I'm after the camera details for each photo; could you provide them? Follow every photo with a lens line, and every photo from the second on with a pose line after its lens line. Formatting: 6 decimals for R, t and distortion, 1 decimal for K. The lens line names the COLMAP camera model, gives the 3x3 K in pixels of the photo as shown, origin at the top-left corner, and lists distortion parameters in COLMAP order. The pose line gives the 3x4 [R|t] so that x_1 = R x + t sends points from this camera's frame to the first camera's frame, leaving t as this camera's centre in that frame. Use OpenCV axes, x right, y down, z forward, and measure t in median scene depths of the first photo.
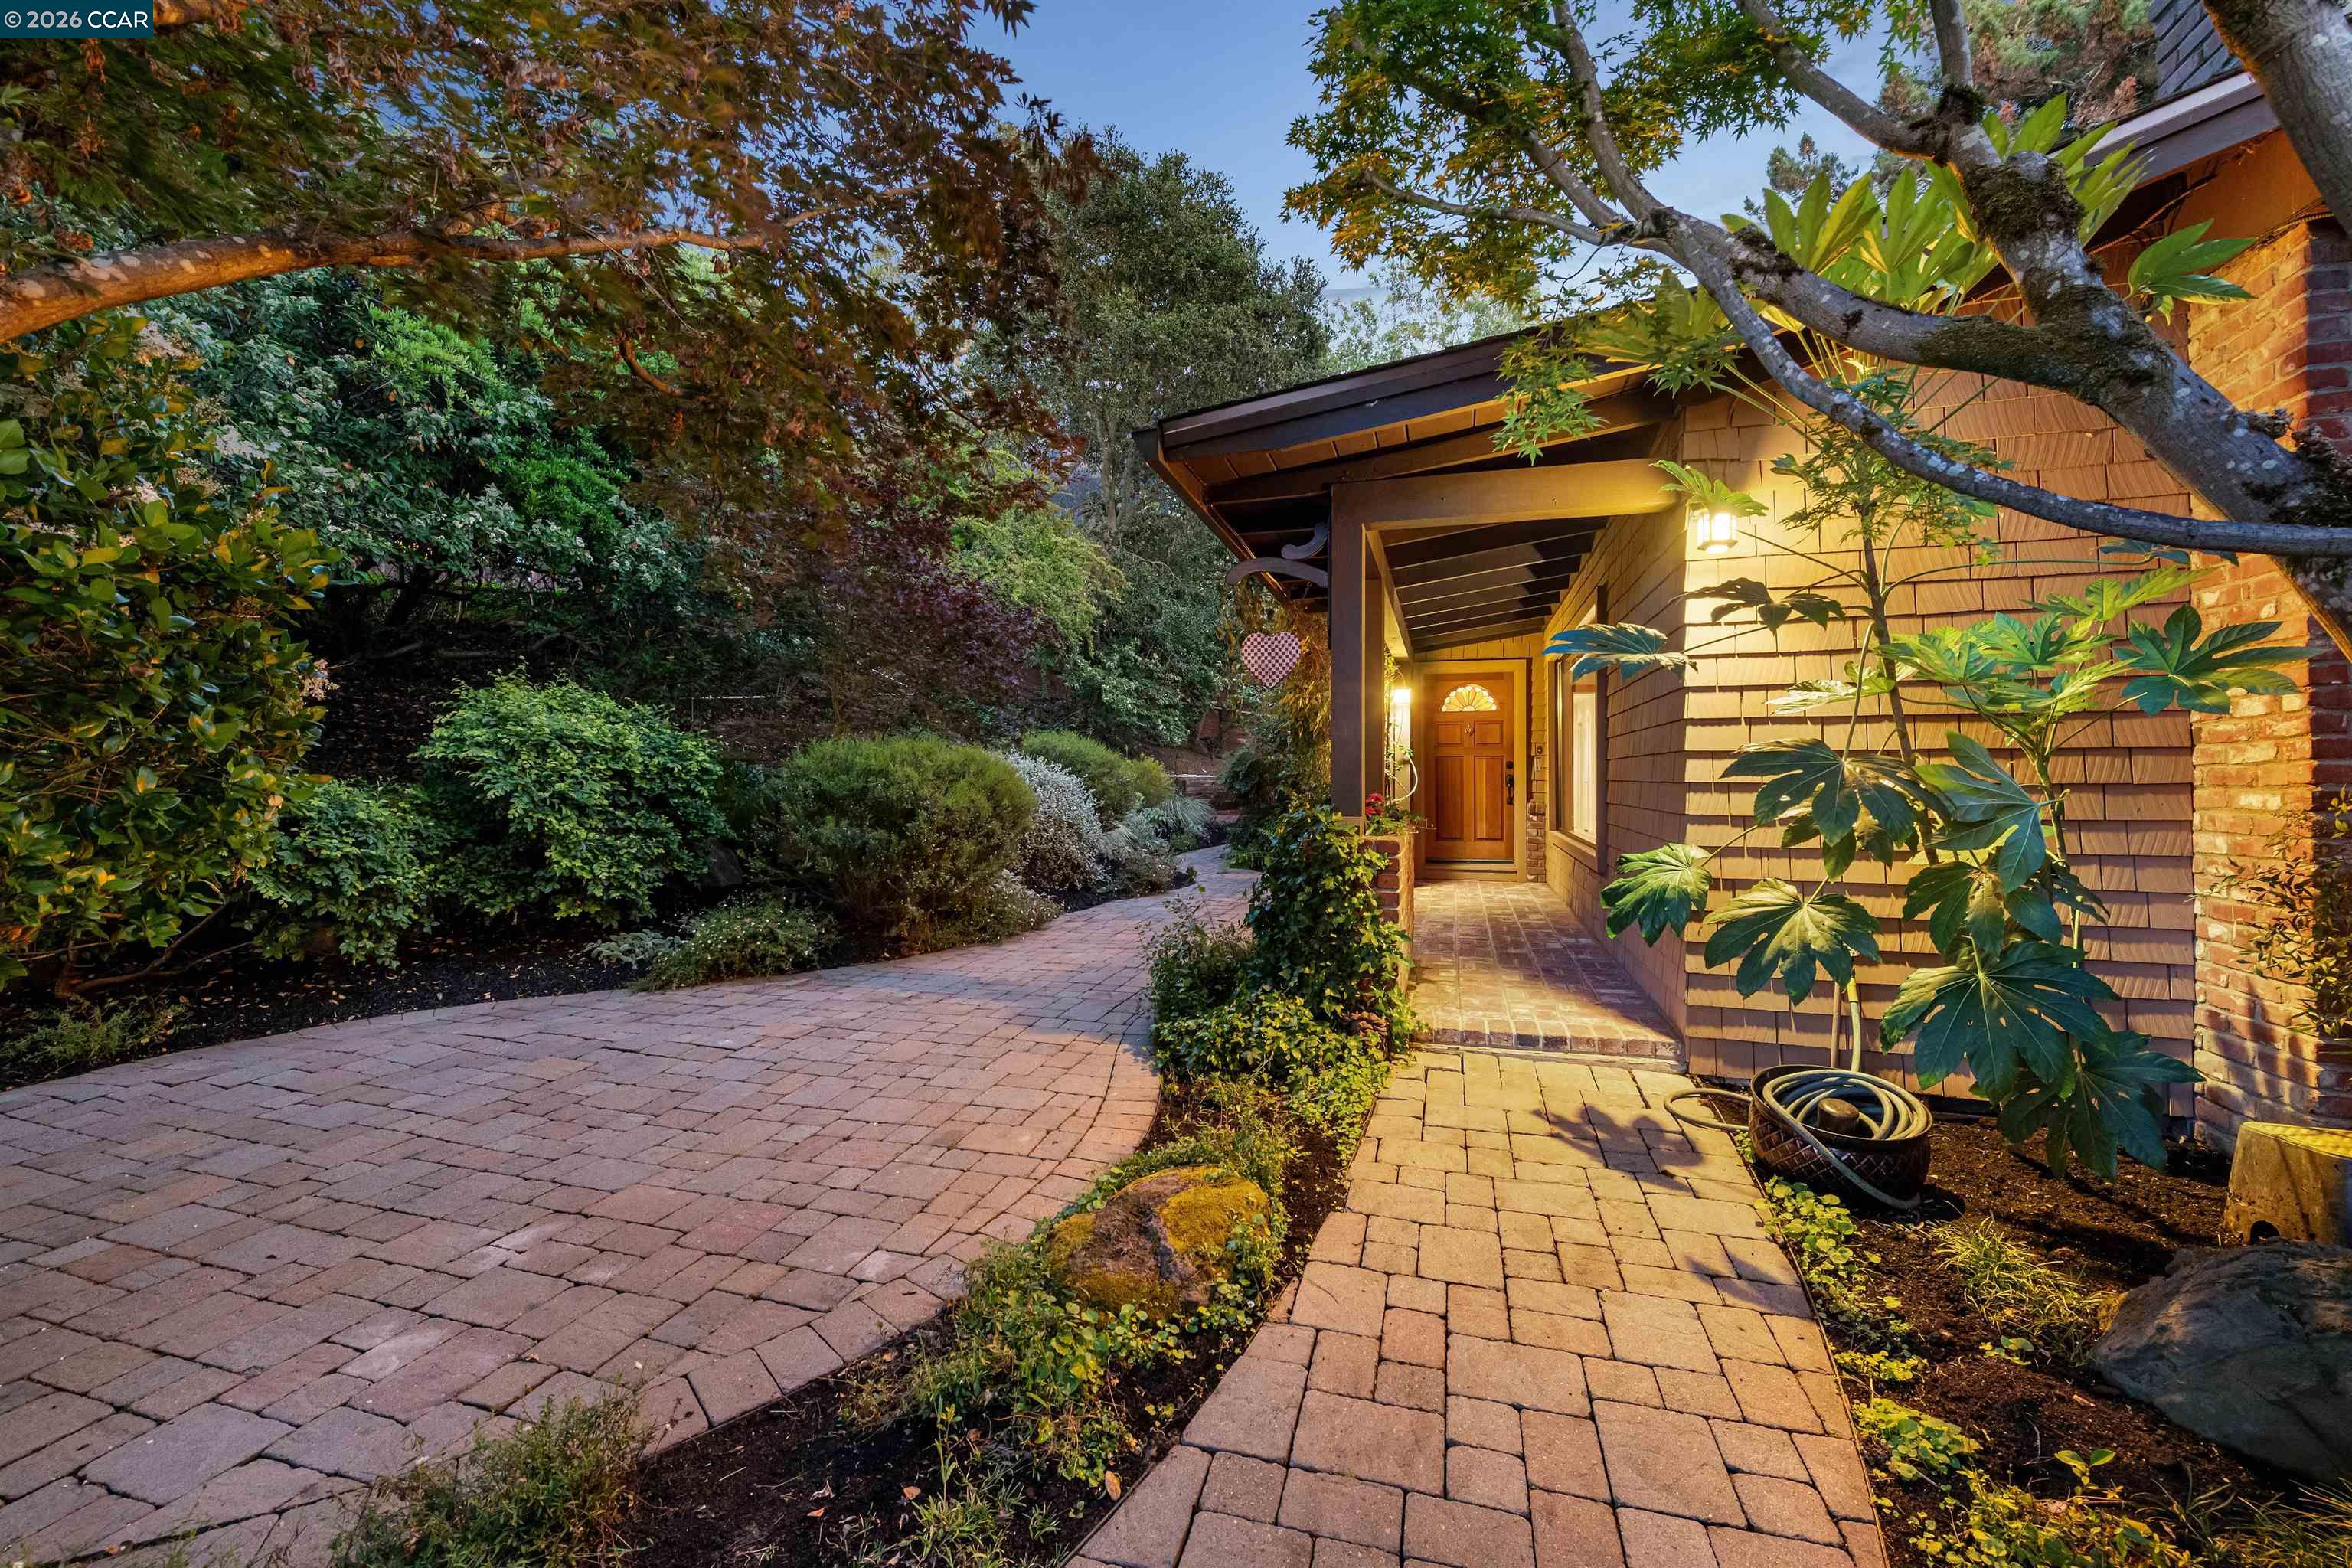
lens RADIAL K [[931.0, 0, 1176.0], [0, 931.0, 784.0], [0, 0, 1]] dist [-0.000059, -0.000002]
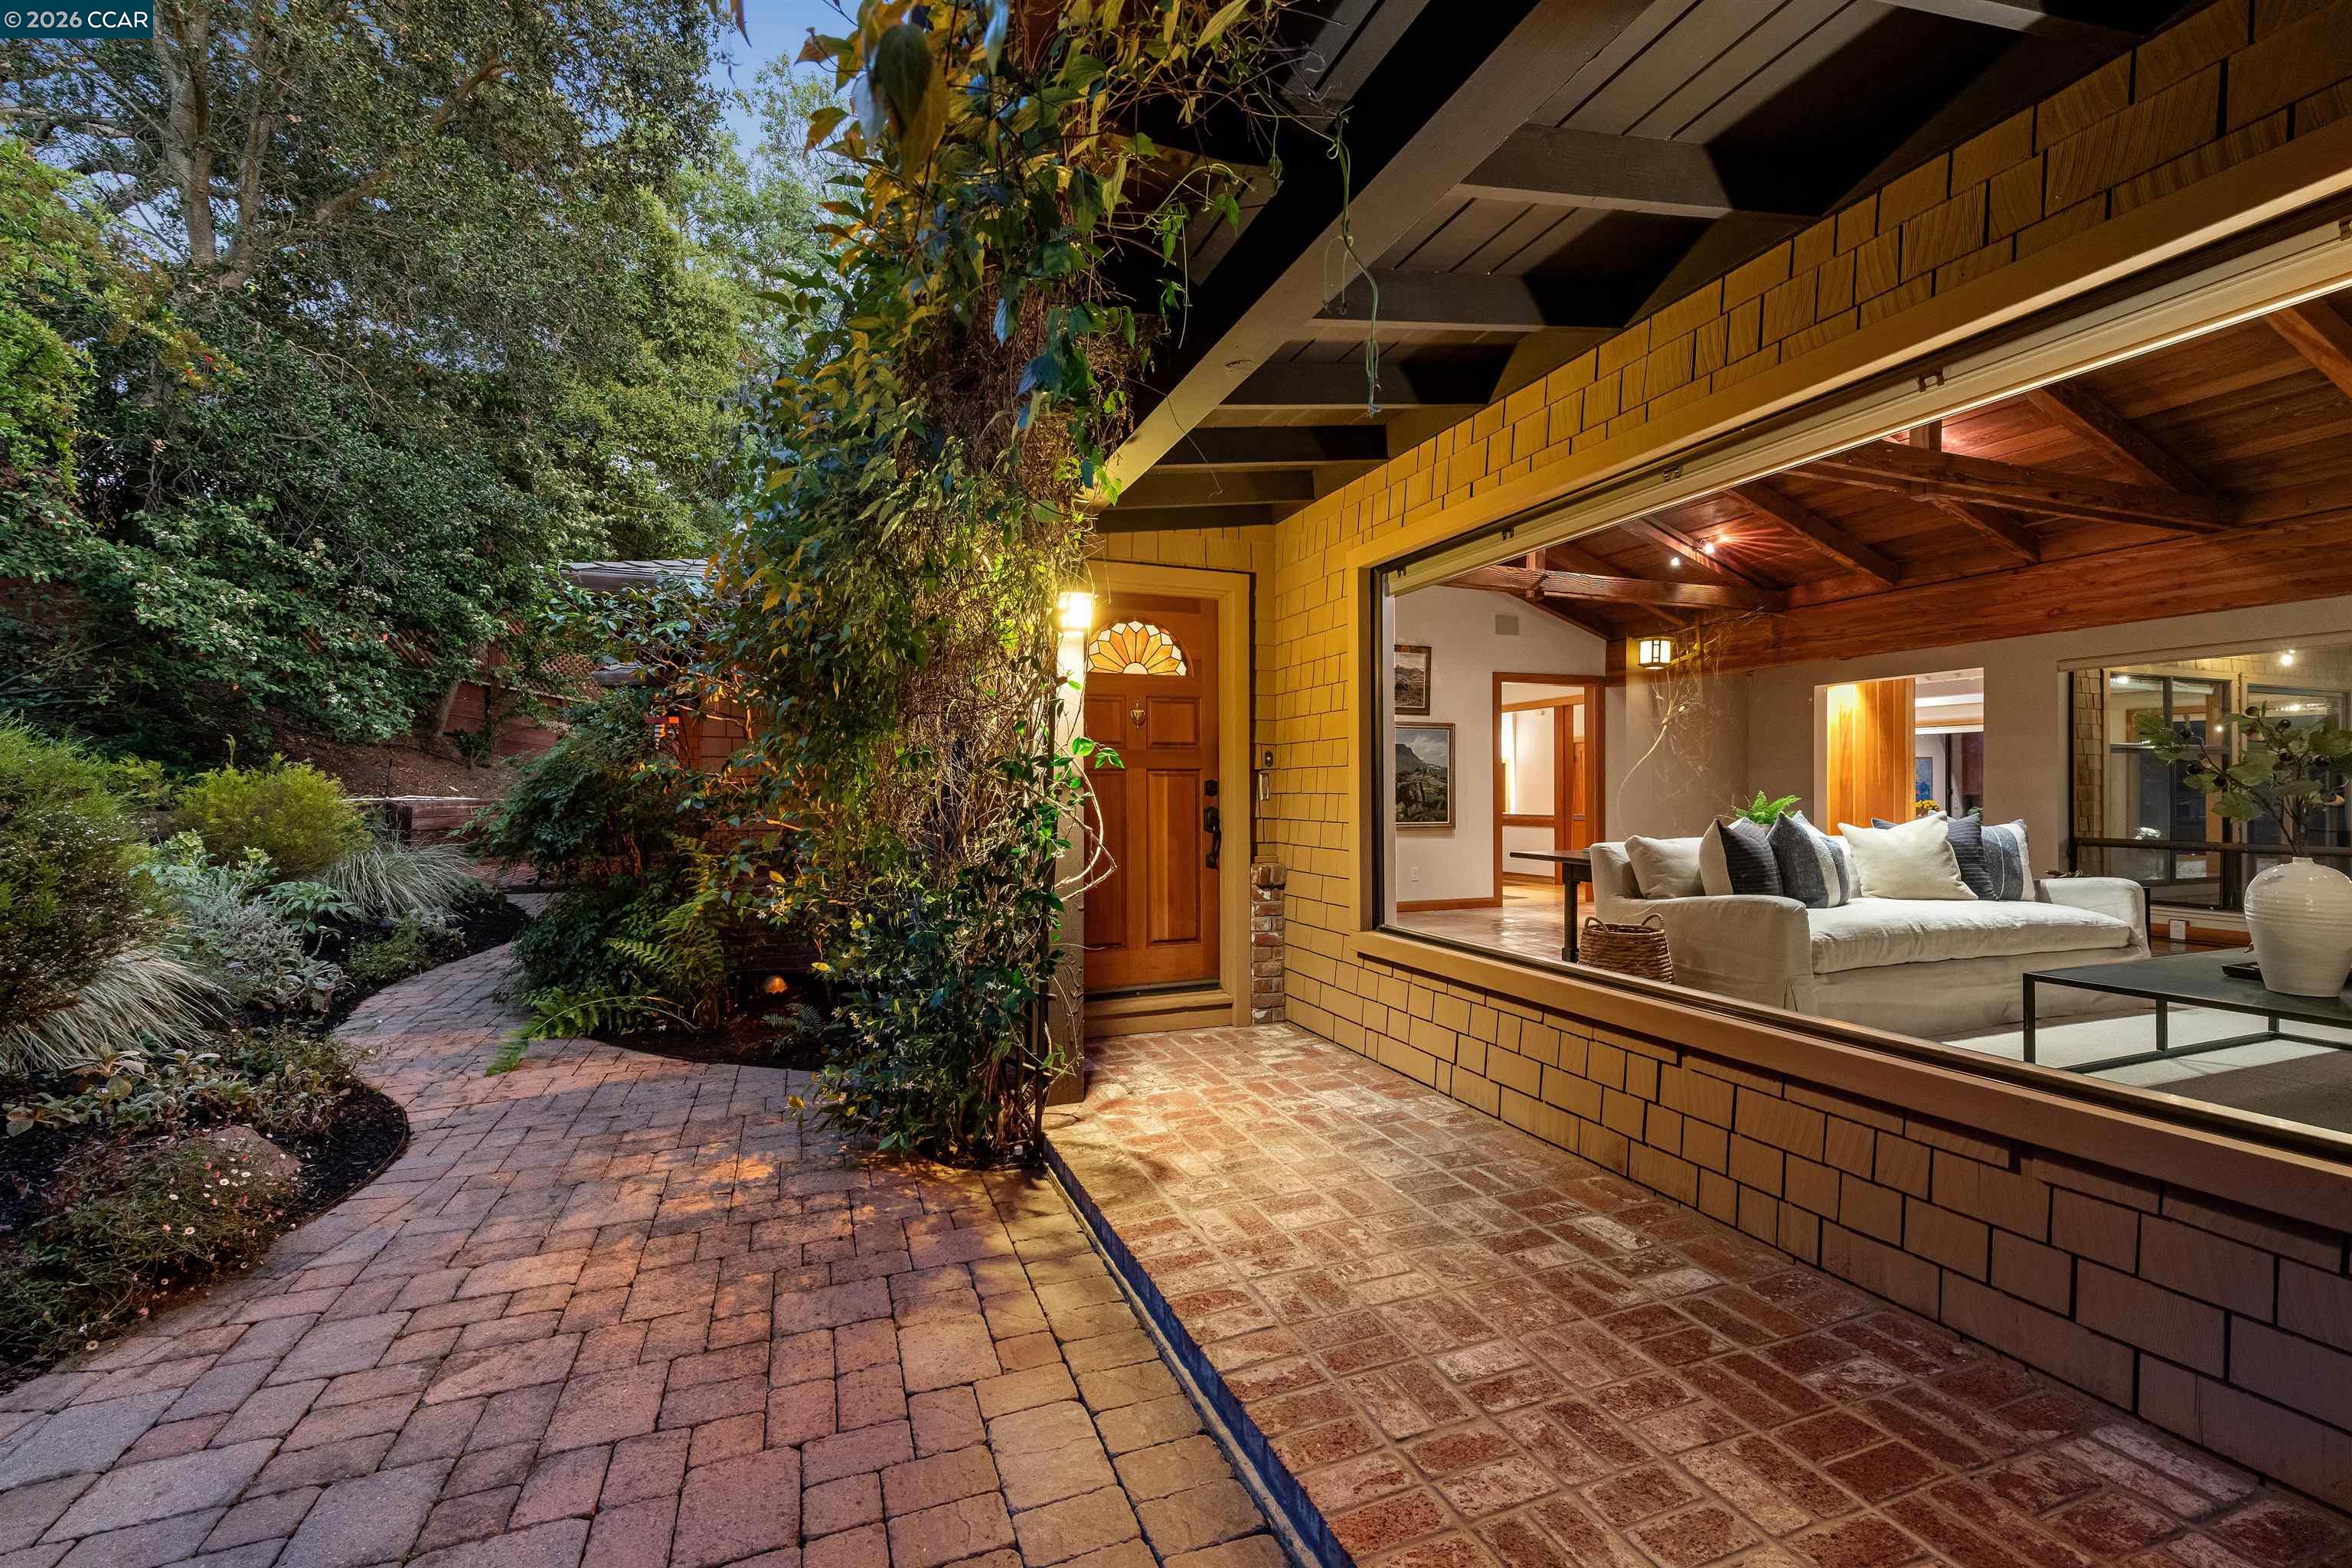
lens RADIAL K [[1027.5, 0, 1176.0], [0, 1027.5, 784.0], [0, 0, 1]] dist [0.015008, 0.000009]
pose [[0.802672, 0.000816, 0.596420, 0.012422], [0.008003, 0.999894, -0.012138, -0.009852], [-0.596367, 0.014516, 0.802580, 0.358198]]
